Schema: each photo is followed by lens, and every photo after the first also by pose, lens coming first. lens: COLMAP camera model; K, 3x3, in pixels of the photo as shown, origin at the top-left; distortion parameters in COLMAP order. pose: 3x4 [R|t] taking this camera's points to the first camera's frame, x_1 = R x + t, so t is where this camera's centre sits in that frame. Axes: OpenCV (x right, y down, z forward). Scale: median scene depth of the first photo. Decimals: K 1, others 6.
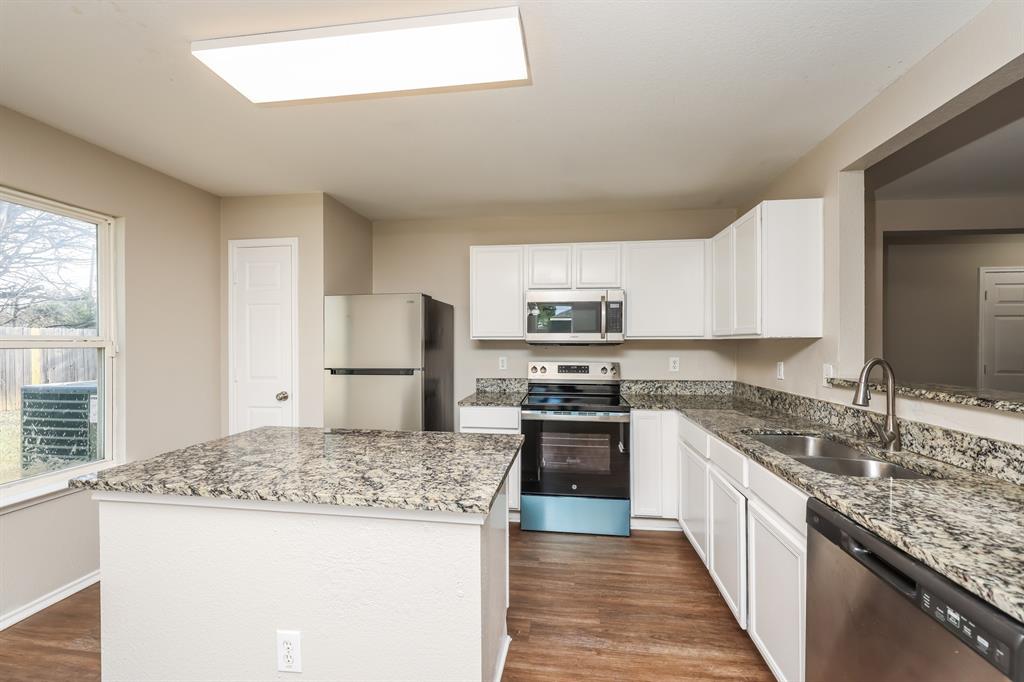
lens RADIAL K [[408.1, 0, 517.3], [0, 408.1, 344.7], [0, 0, 1]] dist [-0.000074, 0.000124]
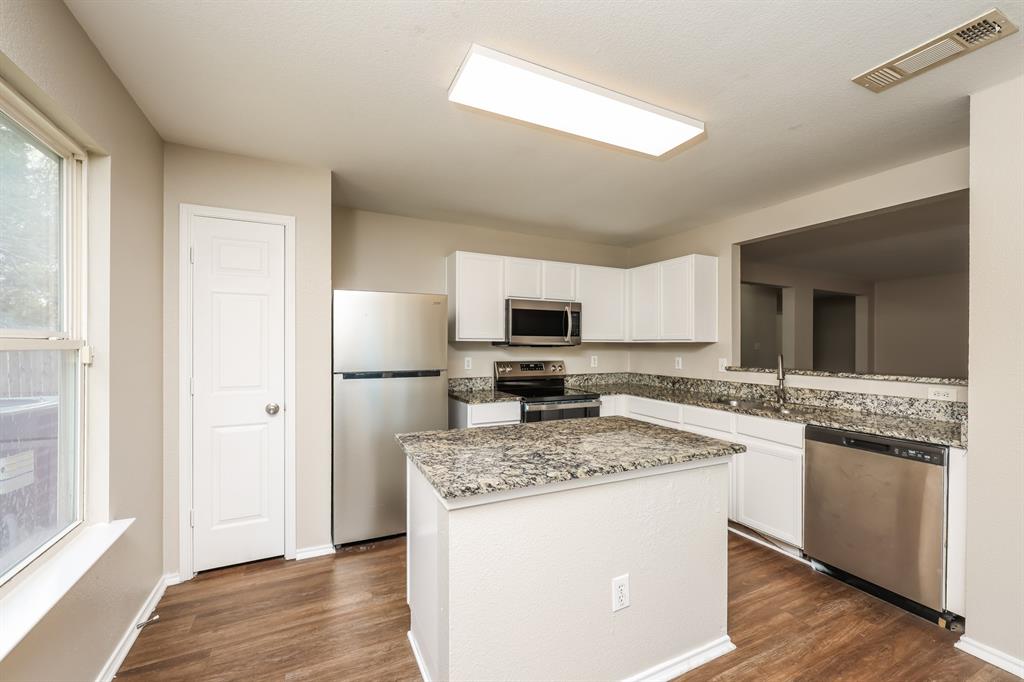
lens RADIAL K [[408.1, 0, 517.3], [0, 408.1, 344.7], [0, 0, 1]] dist [-0.000074, 0.000124]
pose [[0.837087, 0.003594, 0.547057, -0.878866], [-0.002401, 0.999993, -0.002895, -0.000876], [-0.547064, 0.001110, 0.837090, 0.074725]]
